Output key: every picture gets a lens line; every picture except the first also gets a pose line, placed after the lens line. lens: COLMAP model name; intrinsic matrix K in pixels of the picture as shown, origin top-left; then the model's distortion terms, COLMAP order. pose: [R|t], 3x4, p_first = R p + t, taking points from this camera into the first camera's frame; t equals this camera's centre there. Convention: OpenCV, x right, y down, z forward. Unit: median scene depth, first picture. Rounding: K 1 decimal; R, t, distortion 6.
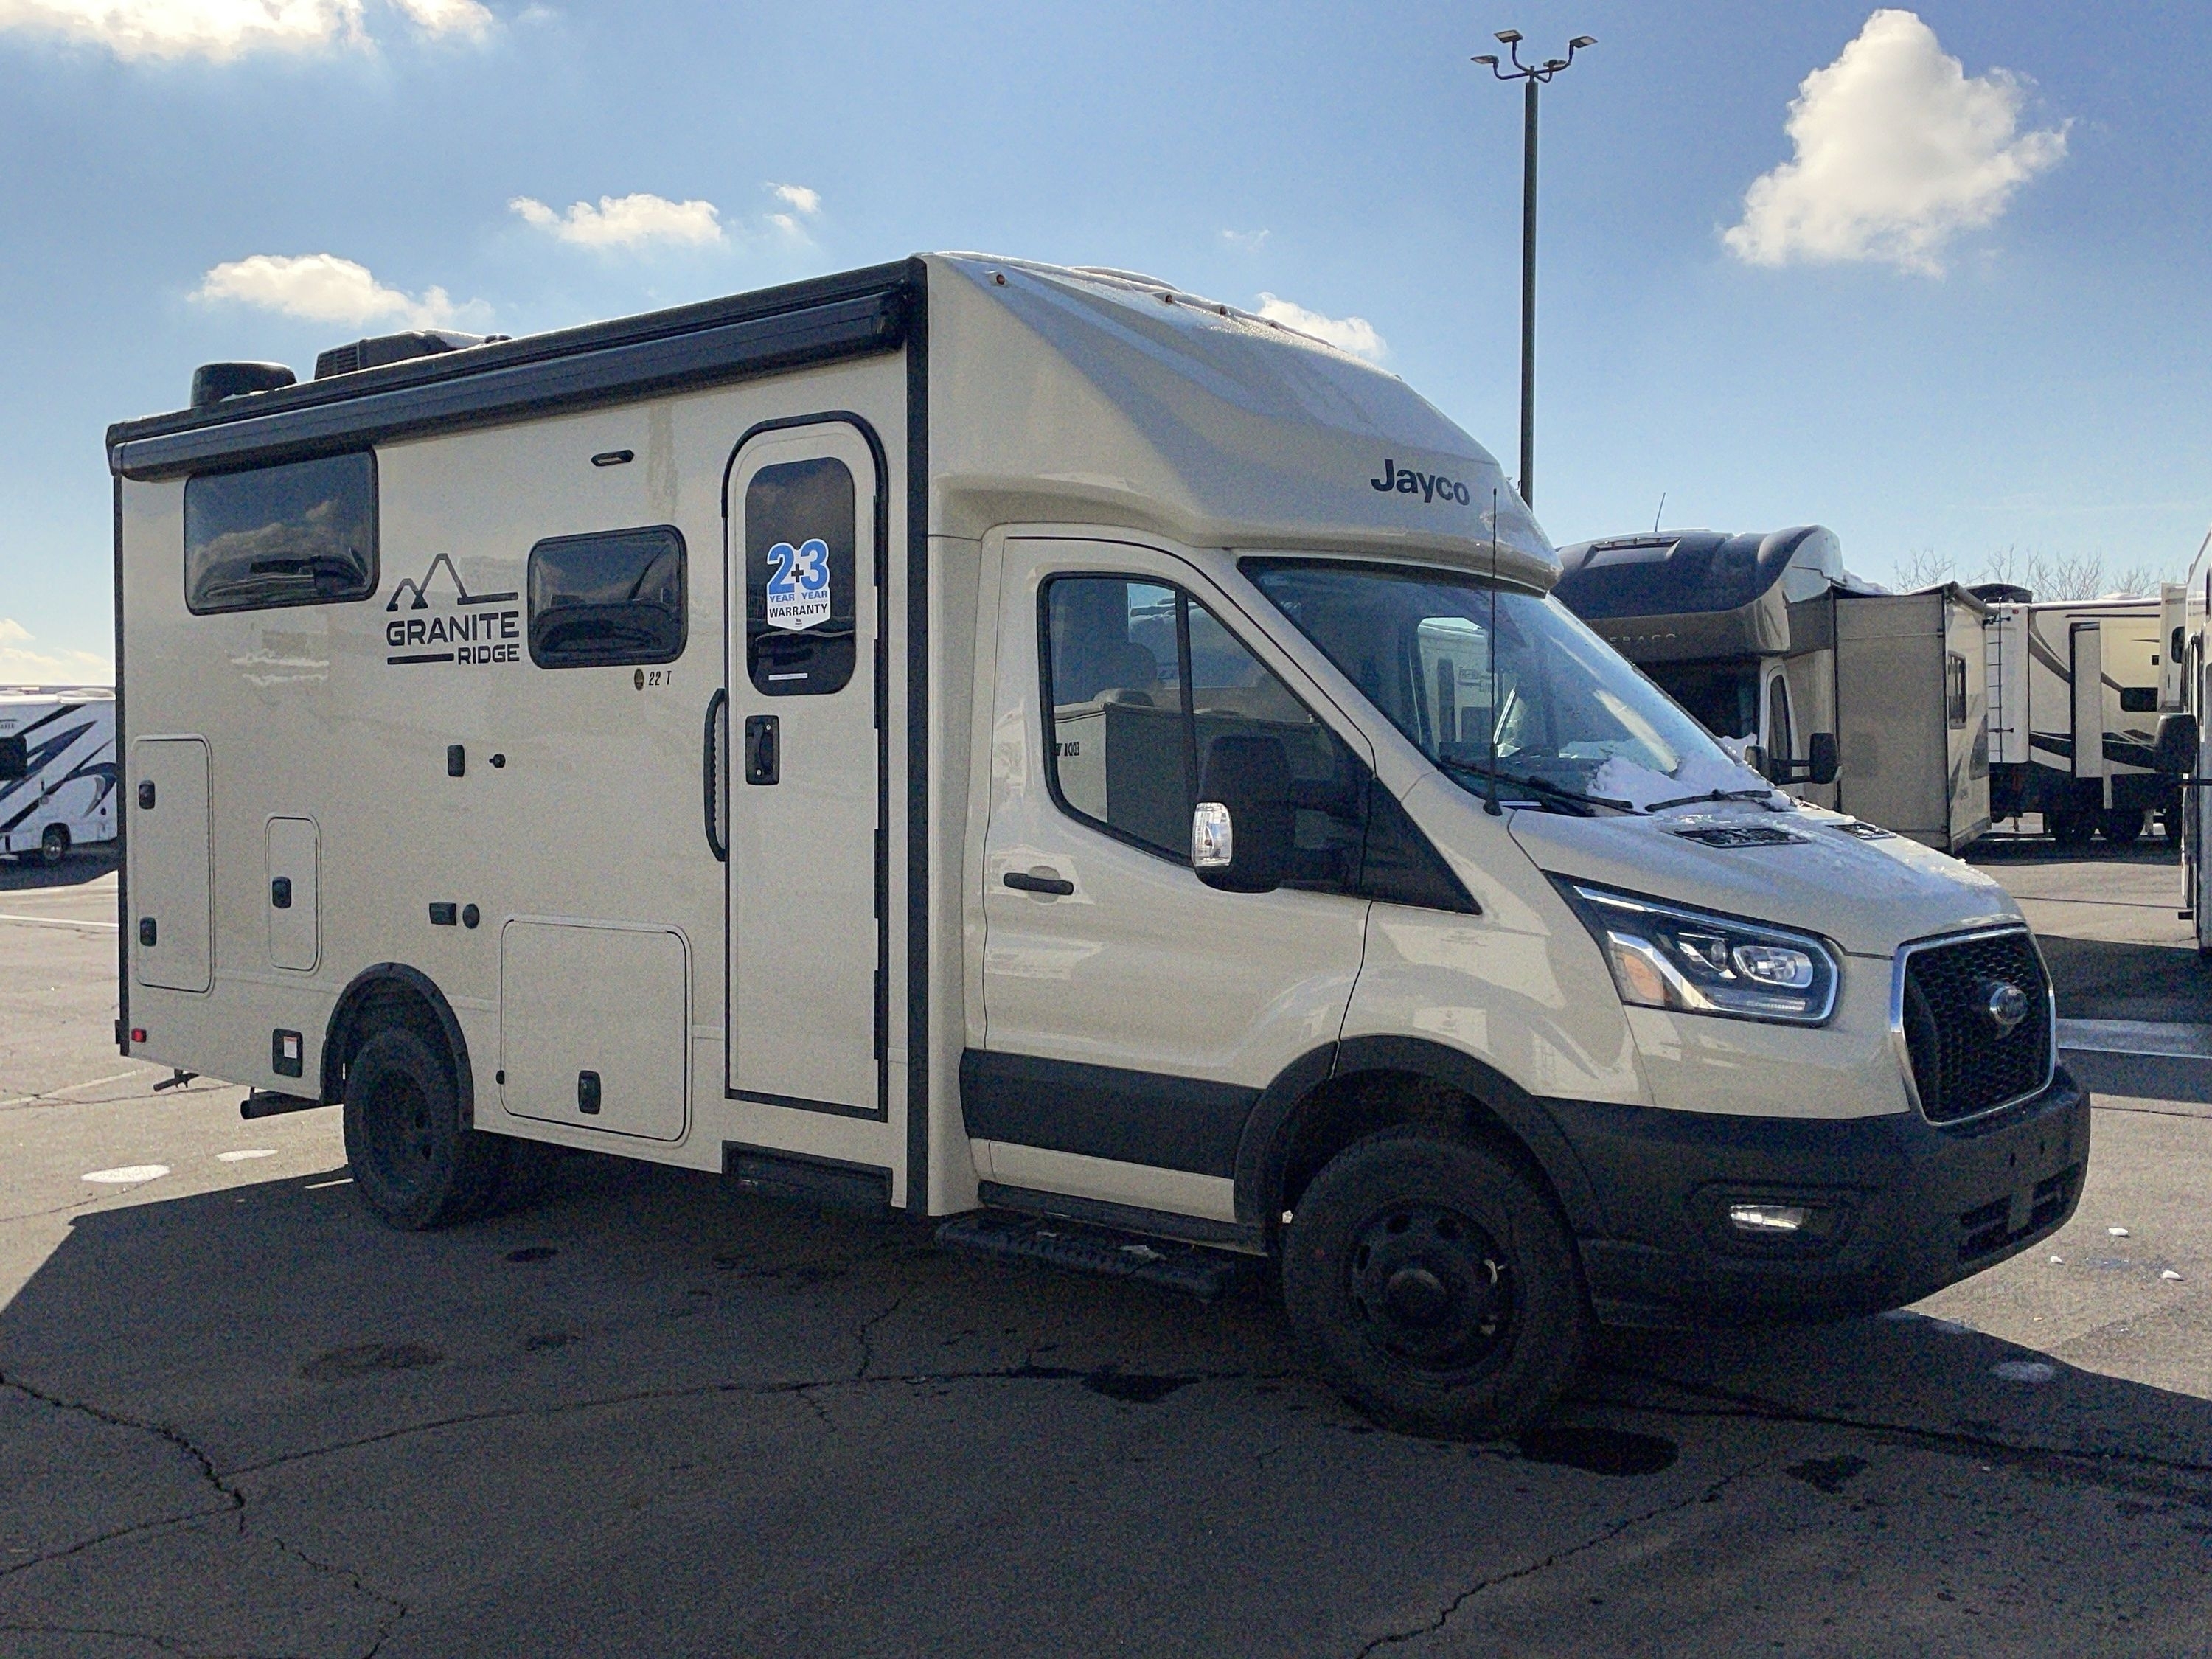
lens RADIAL K [[2219.6, 0, 1106.0], [0, 2219.6, 829.5], [0, 0, 1]] dist [0.020255, 0.009733]
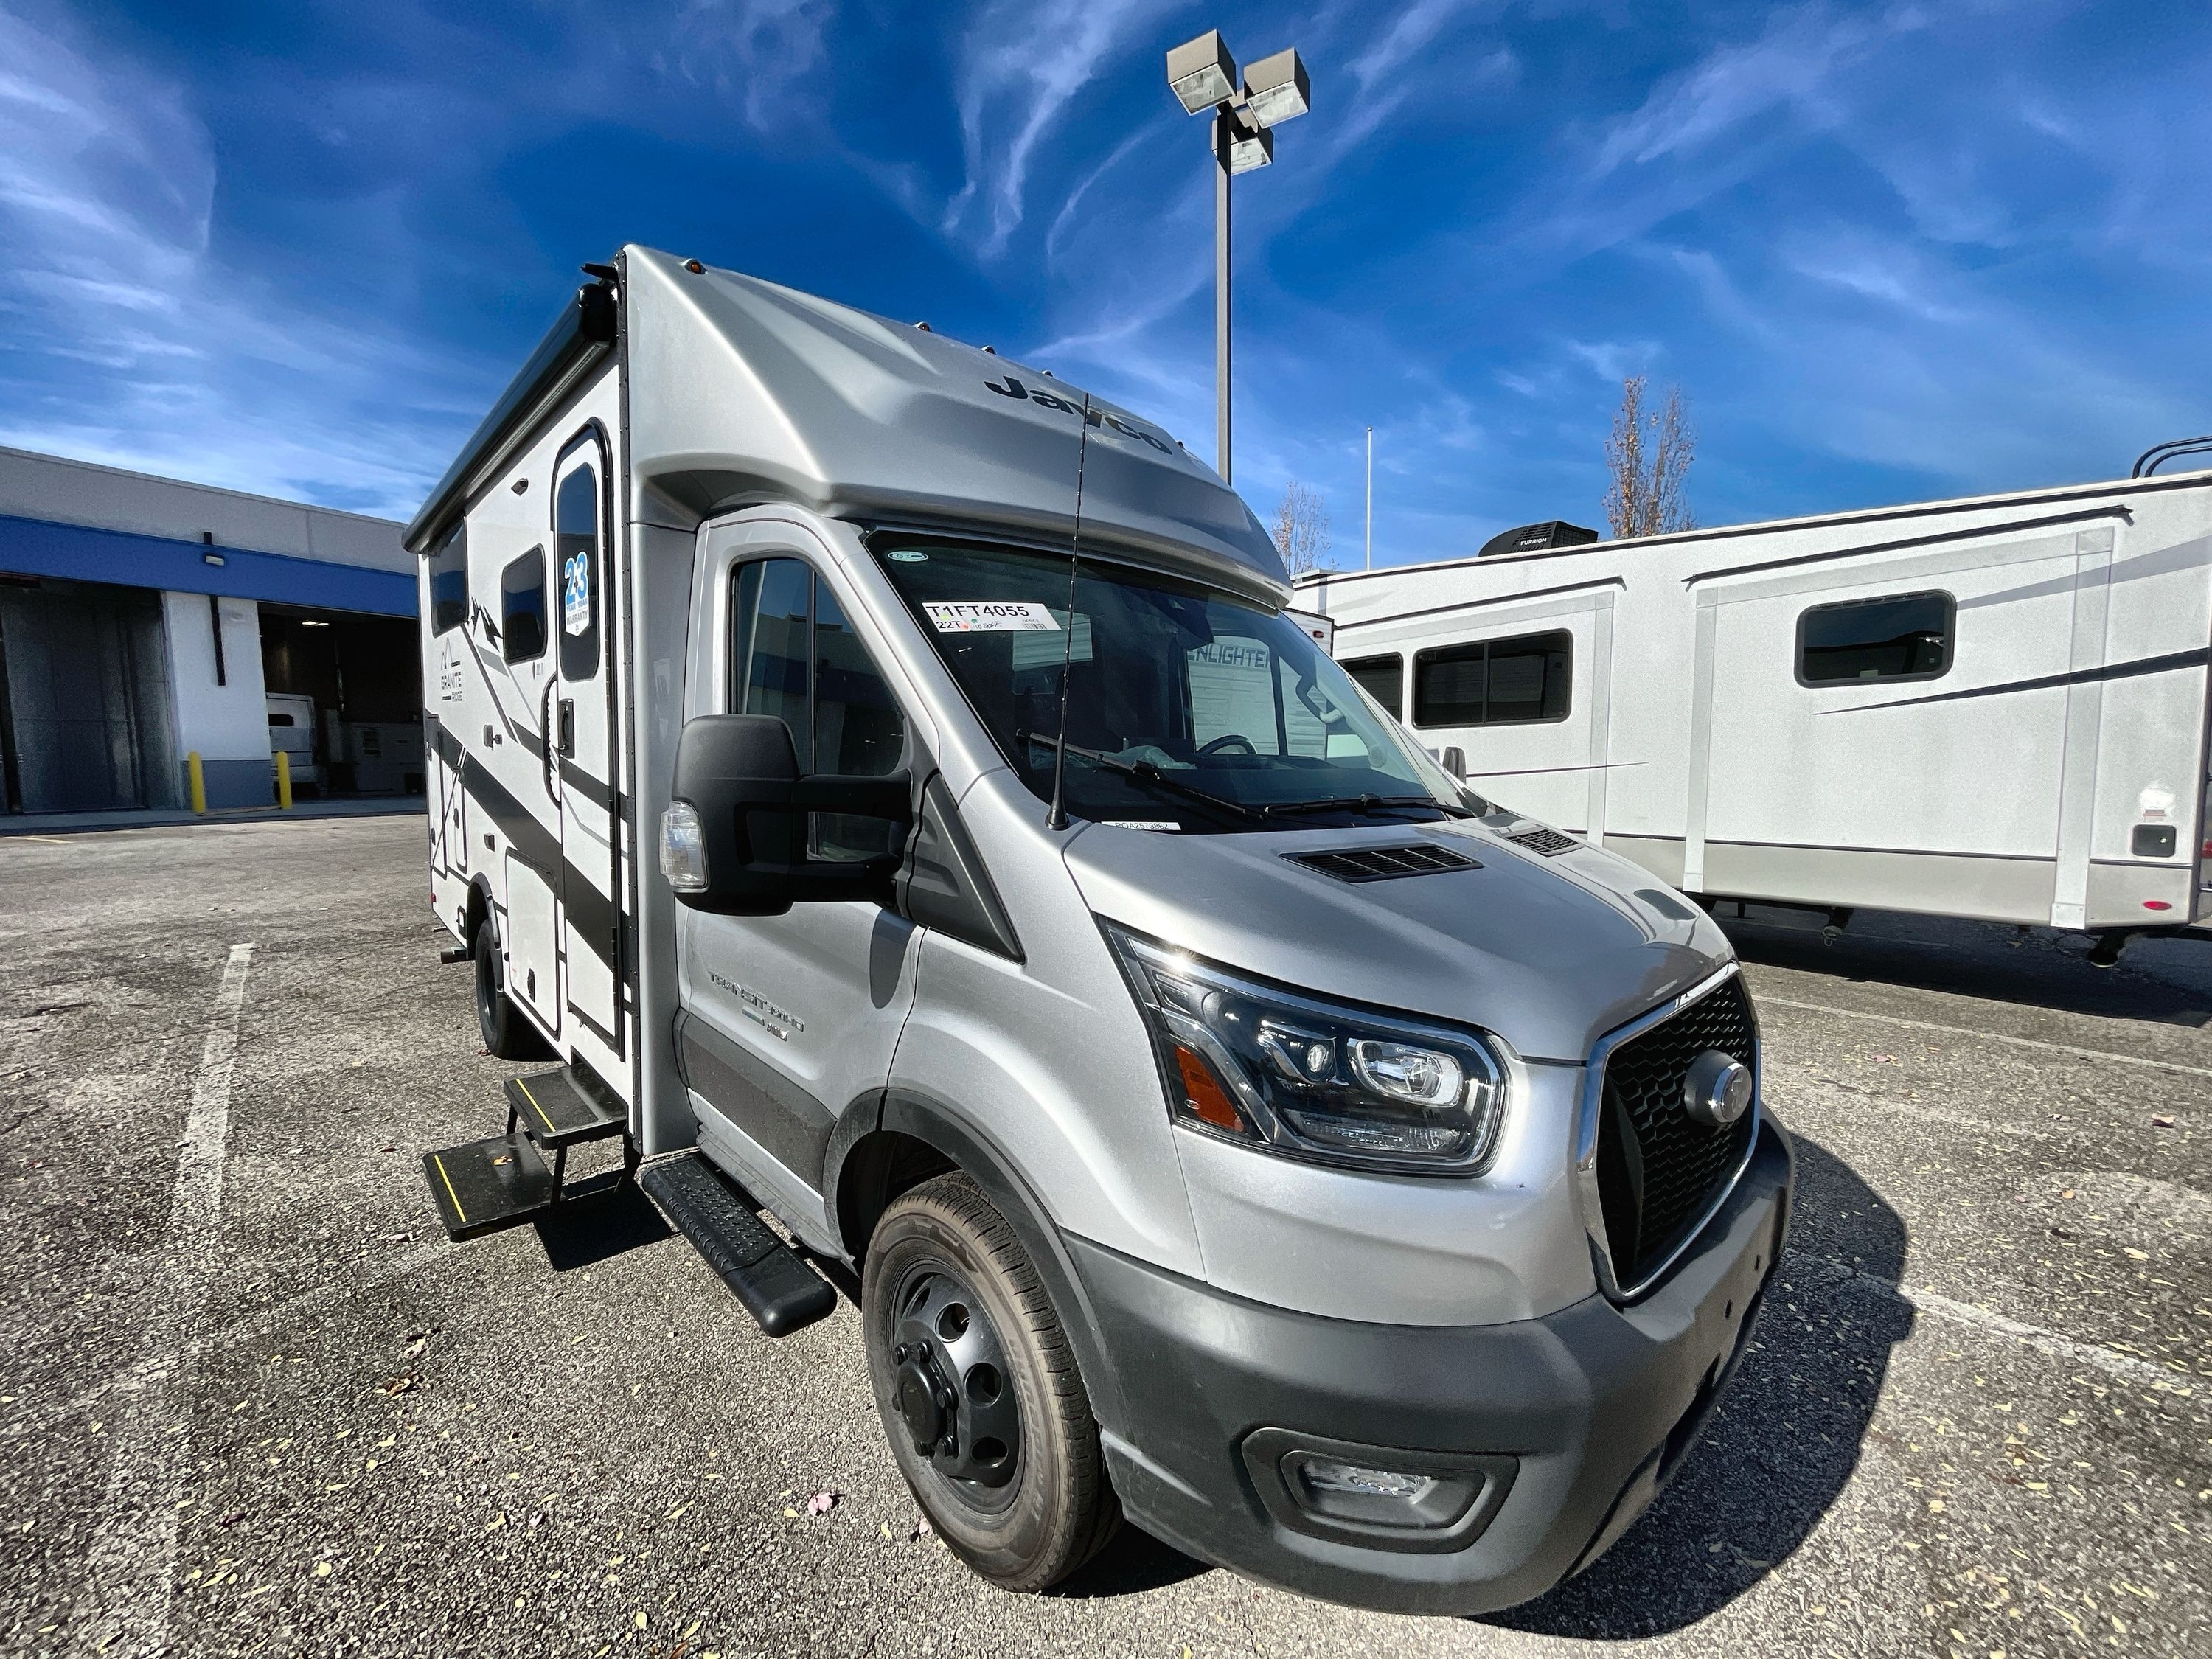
lens RADIAL K [[865.3, 0, 1127.6], [0, 865.3, 824.3], [0, 0, 1]] dist [-0.010549, -0.000007]
pose [[0.993936, 0.035457, -0.104086, 0.222567], [-0.028838, 0.997505, 0.064430, -0.027141], [0.106111, -0.061038, 0.992479, 0.677141]]
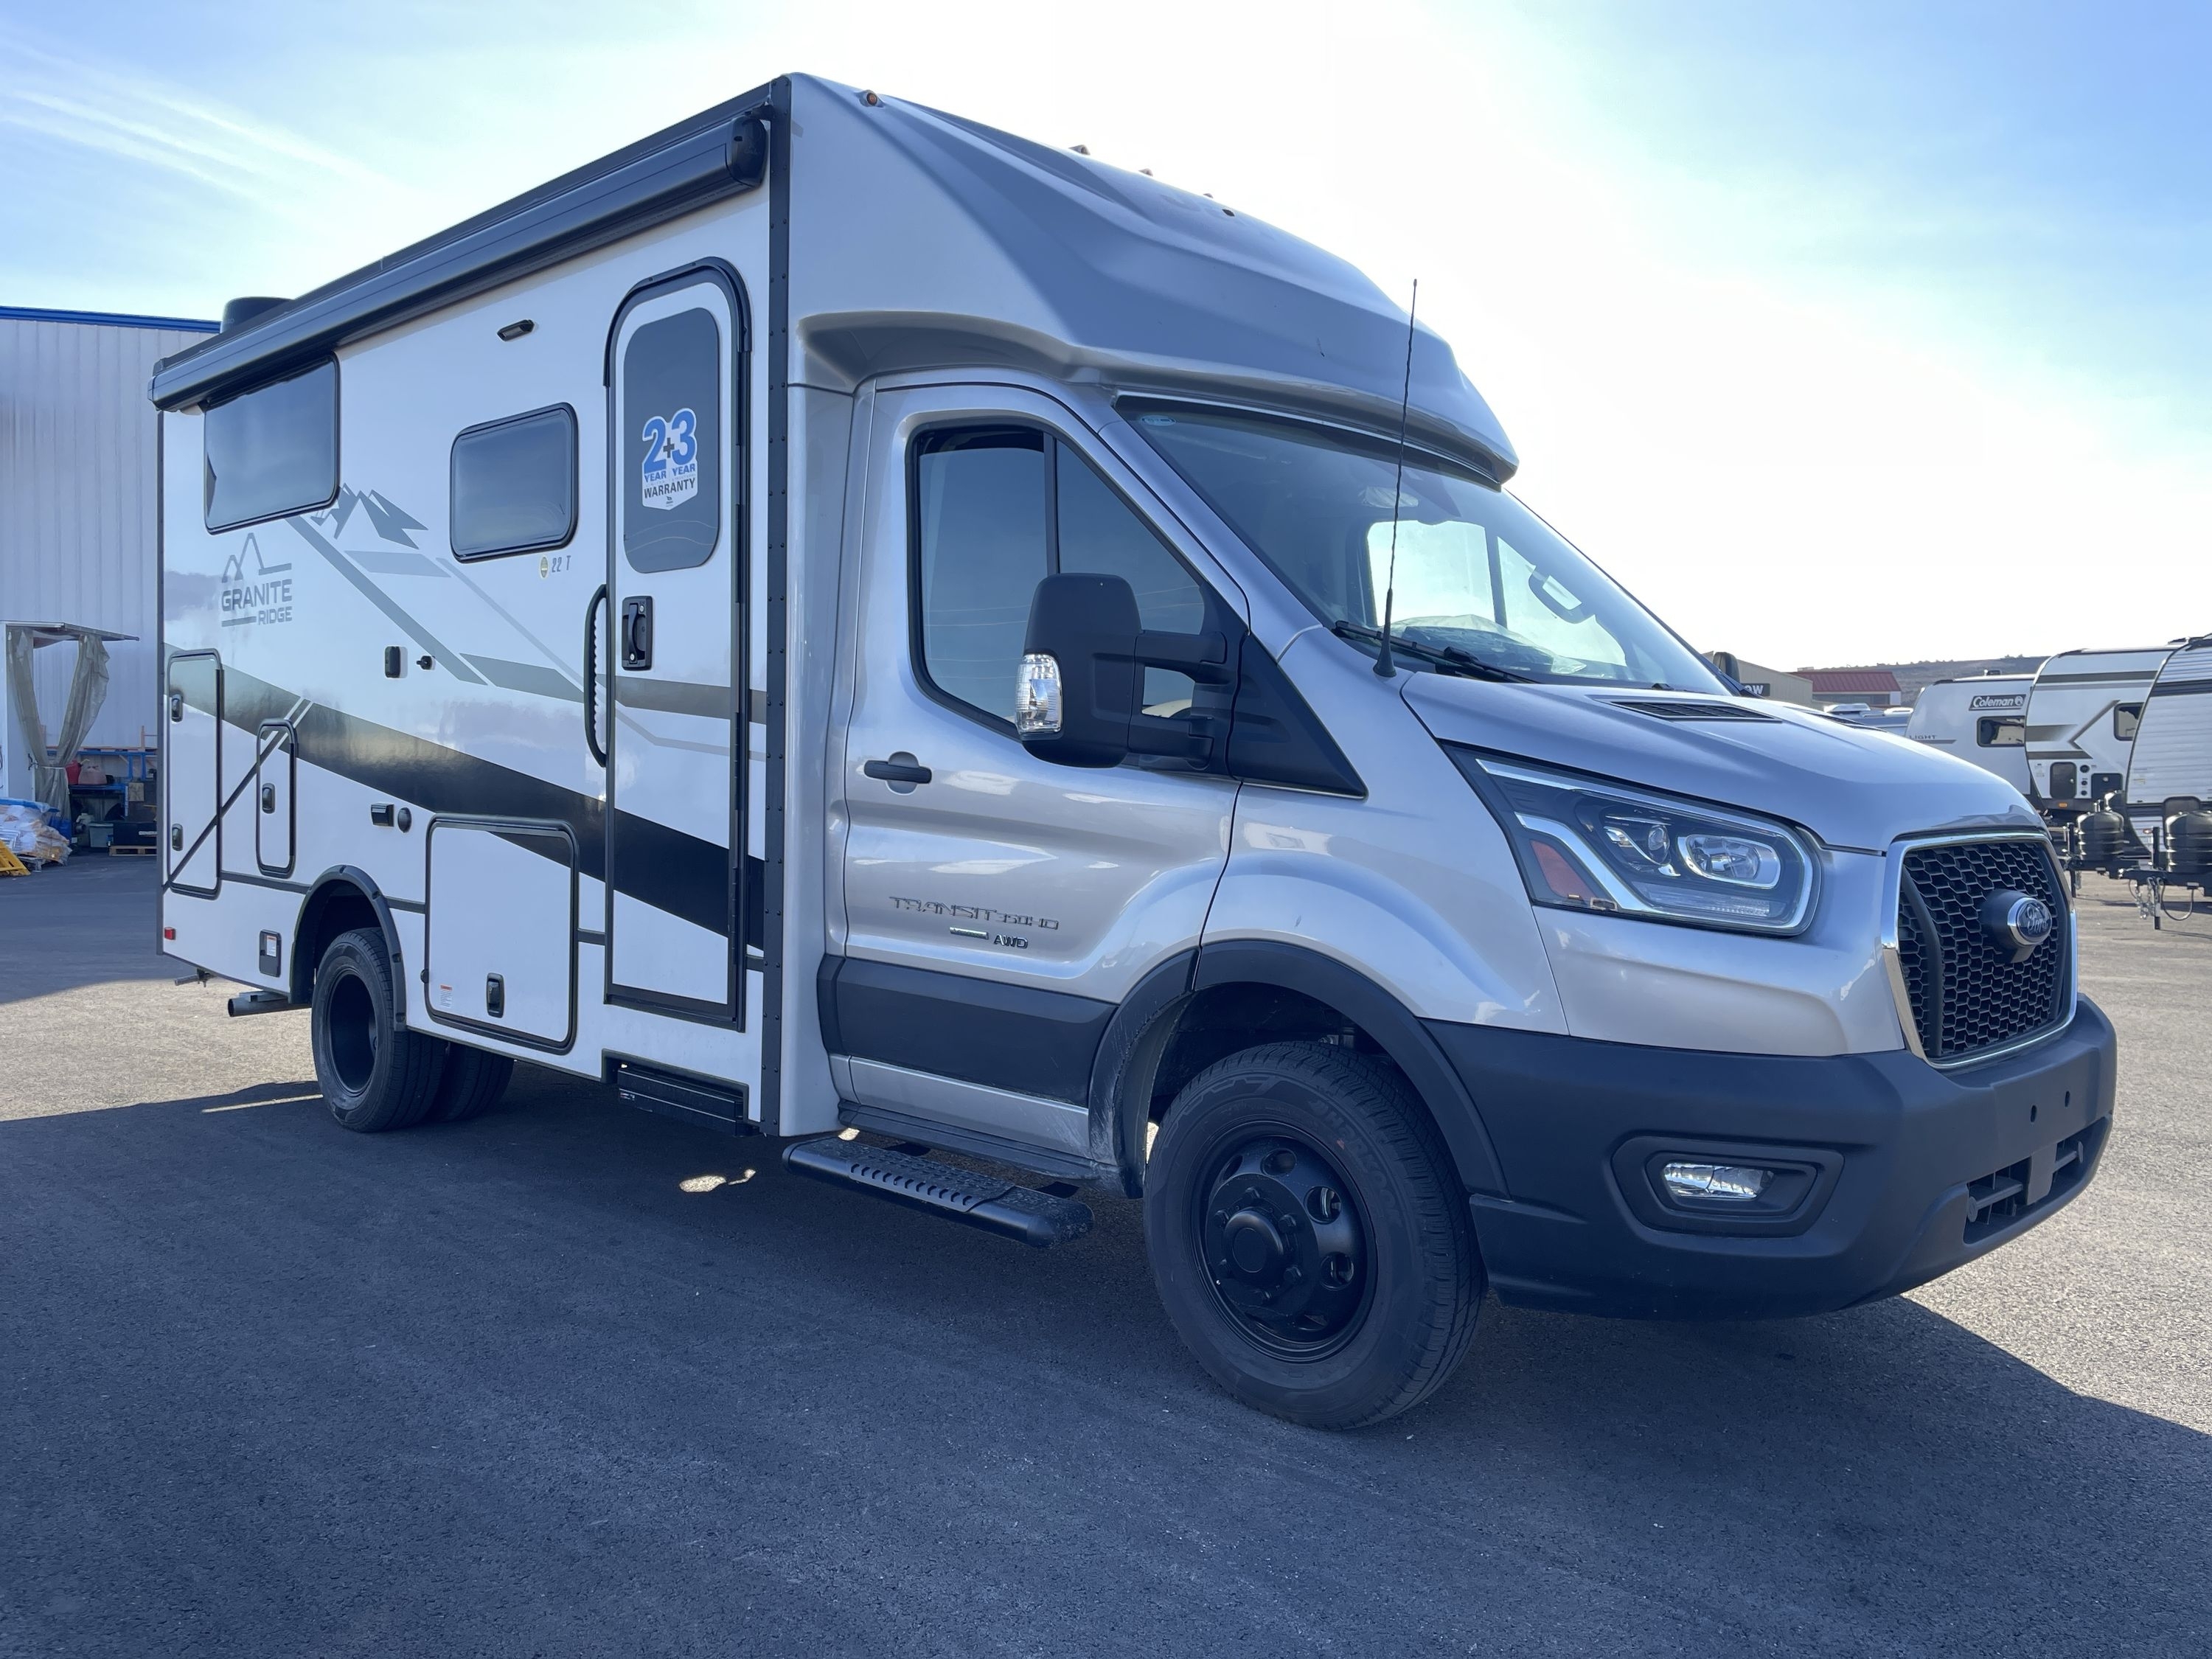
lens RADIAL K [[1672.6, 0, 1106.0], [0, 1672.6, 829.5], [0, 0, 1]] dist [0.045977, -0.001815]
pose [[0.997391, 0.015878, -0.070421, 0.111750], [-0.015386, 0.999853, 0.007514, 0.045592], [0.070530, -0.006410, 0.997489, 0.357621]]
